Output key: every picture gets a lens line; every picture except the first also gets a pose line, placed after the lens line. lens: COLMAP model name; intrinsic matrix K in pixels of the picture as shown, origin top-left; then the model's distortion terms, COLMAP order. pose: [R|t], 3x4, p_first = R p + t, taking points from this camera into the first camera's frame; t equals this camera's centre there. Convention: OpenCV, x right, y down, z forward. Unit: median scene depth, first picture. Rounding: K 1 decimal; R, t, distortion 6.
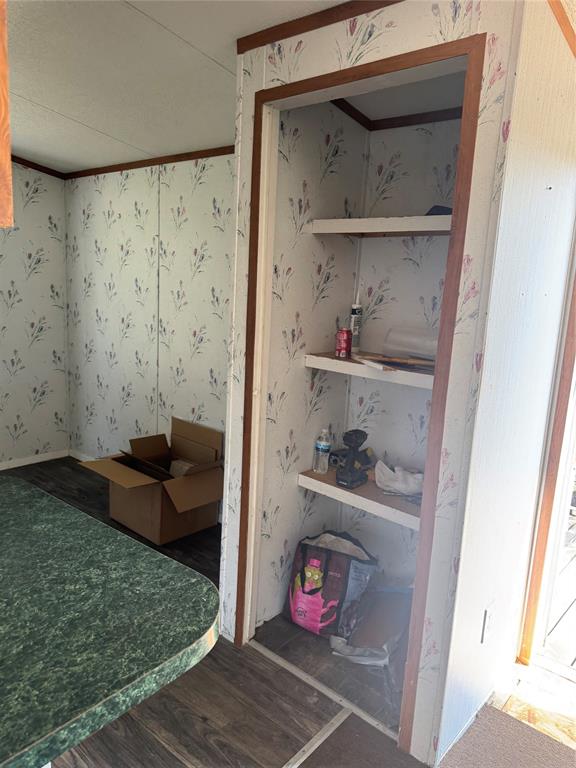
lens RADIAL K [[544.3, 0, 289.1], [0, 544.3, 382.0], [0, 0, 1]] dist [0.016765, -0.018134]
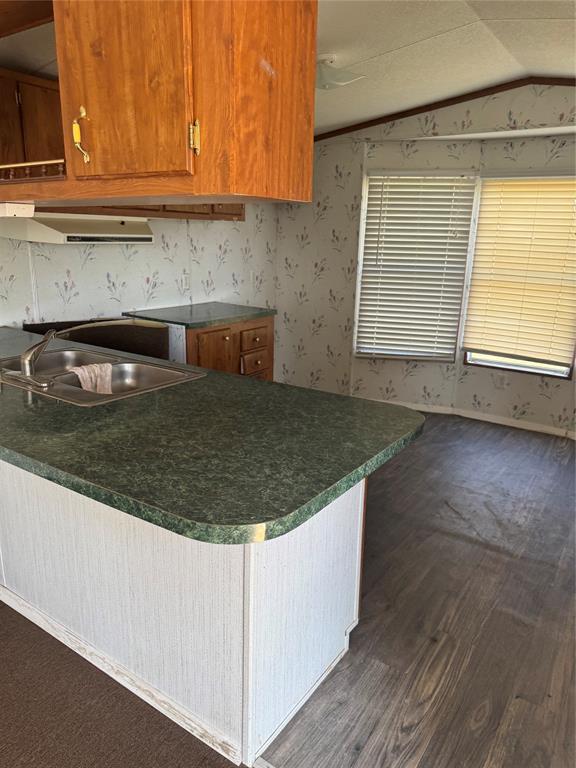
lens RADIAL K [[544.3, 0, 290.5], [0, 544.3, 385.9], [0, 0, 1]] dist [0.016765, -0.018134]
pose [[0.131816, 0.228475, -0.964585, 0.776183], [-0.209057, 0.957597, 0.198251, -0.080358], [0.968979, 0.175520, 0.173991, 0.763150]]
